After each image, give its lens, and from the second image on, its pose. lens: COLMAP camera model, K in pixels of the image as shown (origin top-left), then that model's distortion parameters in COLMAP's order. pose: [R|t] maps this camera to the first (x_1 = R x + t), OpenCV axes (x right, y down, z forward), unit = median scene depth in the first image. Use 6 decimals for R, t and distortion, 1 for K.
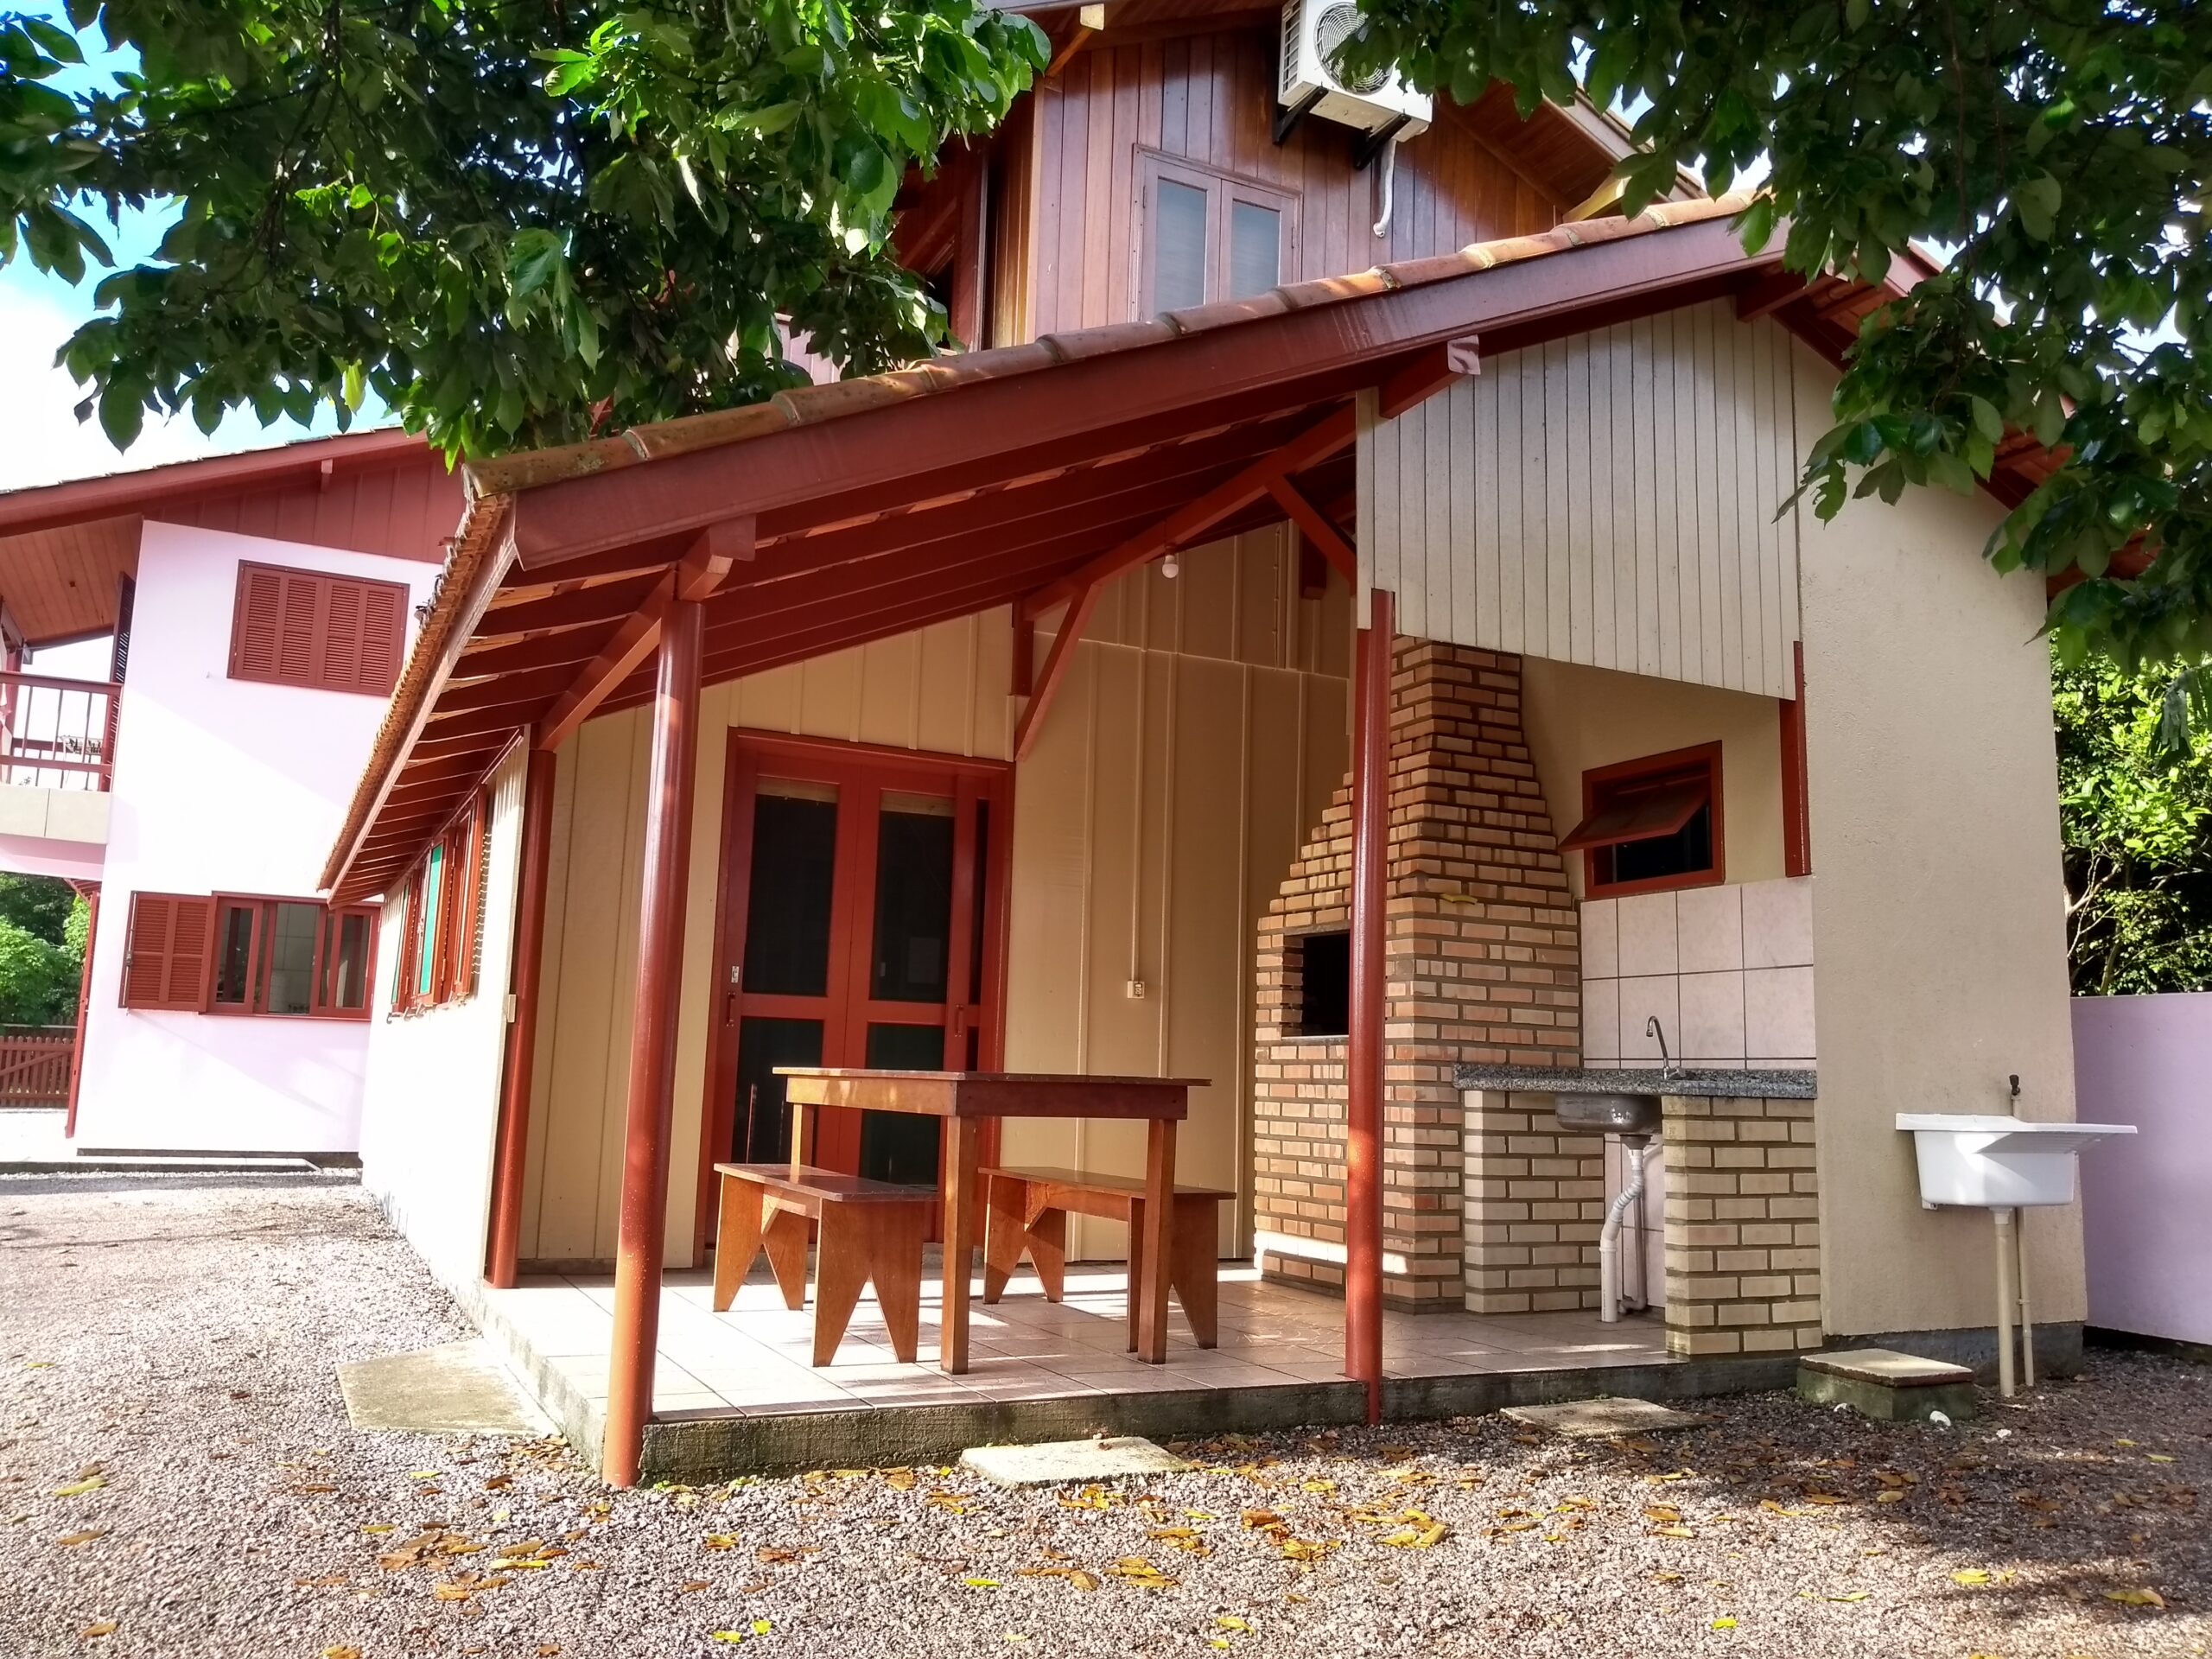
lens RADIAL K [[1748.9, 0, 1113.4], [0, 1748.9, 794.3], [0, 0, 1]] dist [0.031190, -0.068079]
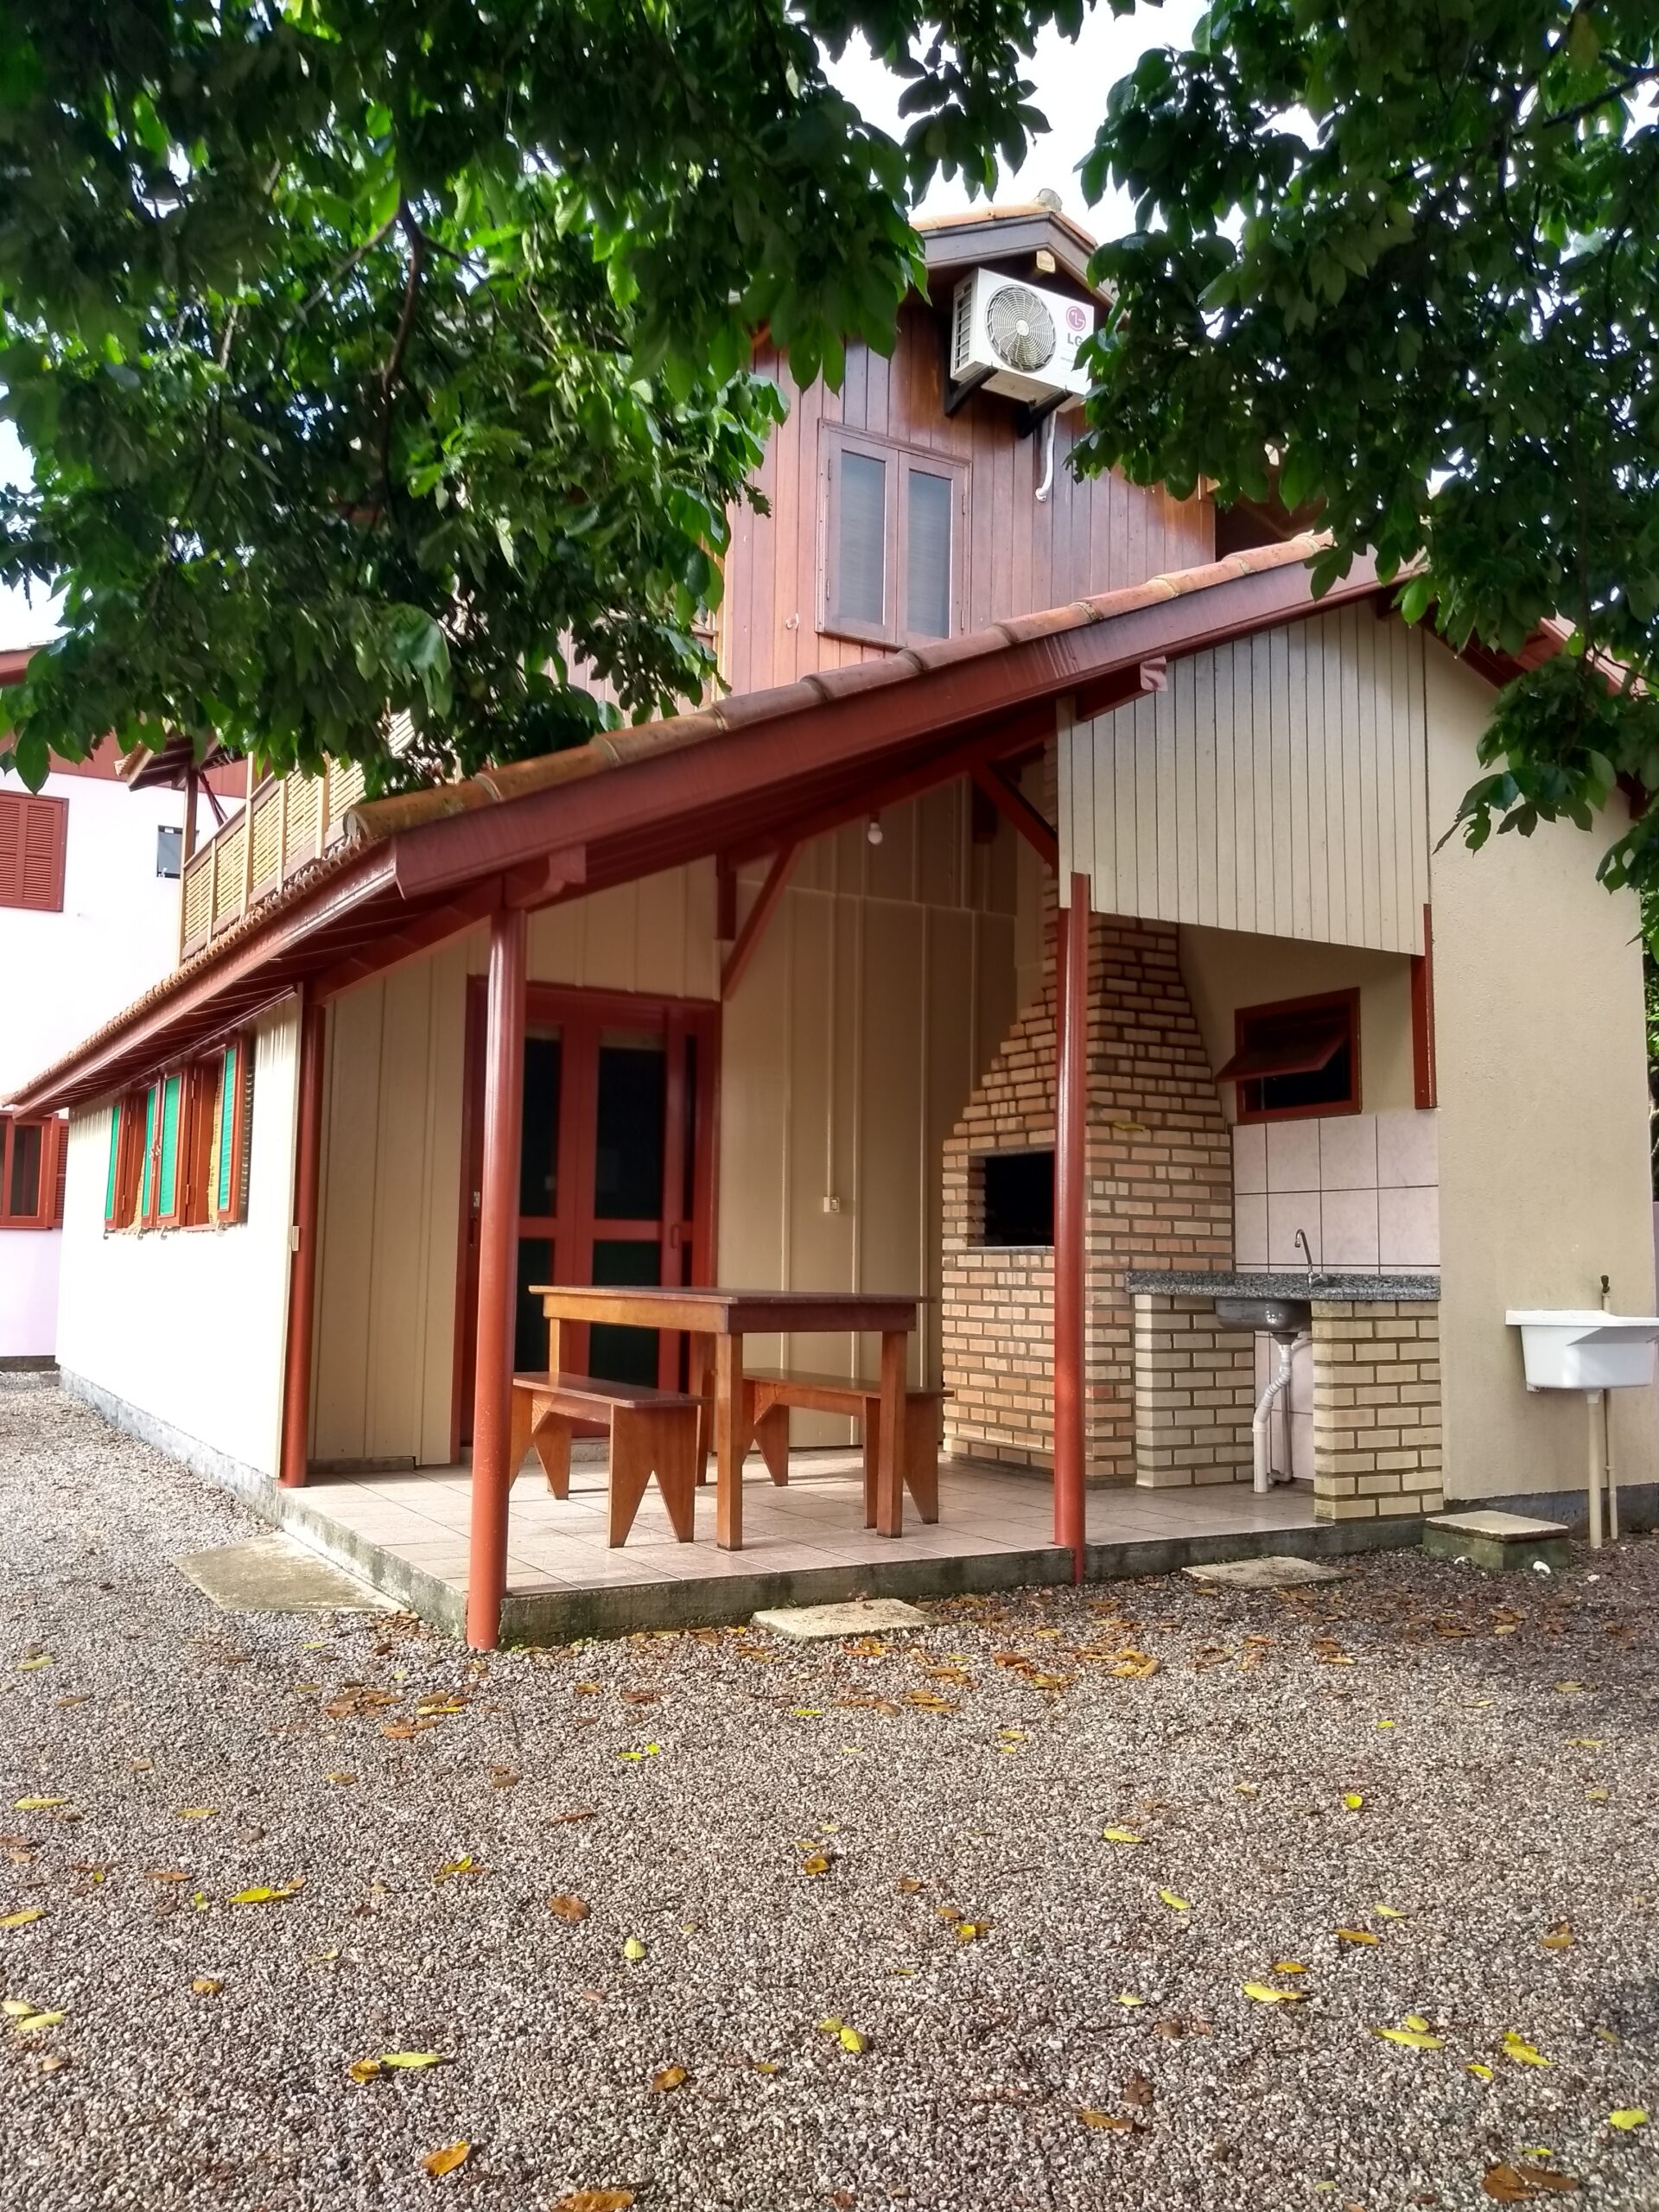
lens RADIAL K [[1763.4, 0, 822.6], [0, 1763.4, 1054.3], [0, 0, 1]] dist [0.075176, -0.187971]
pose [[0.998128, -0.009435, 0.060423, -0.078352], [0.006531, 0.998823, 0.048068, -0.048728], [-0.060805, -0.047584, 0.997015, -0.143350]]
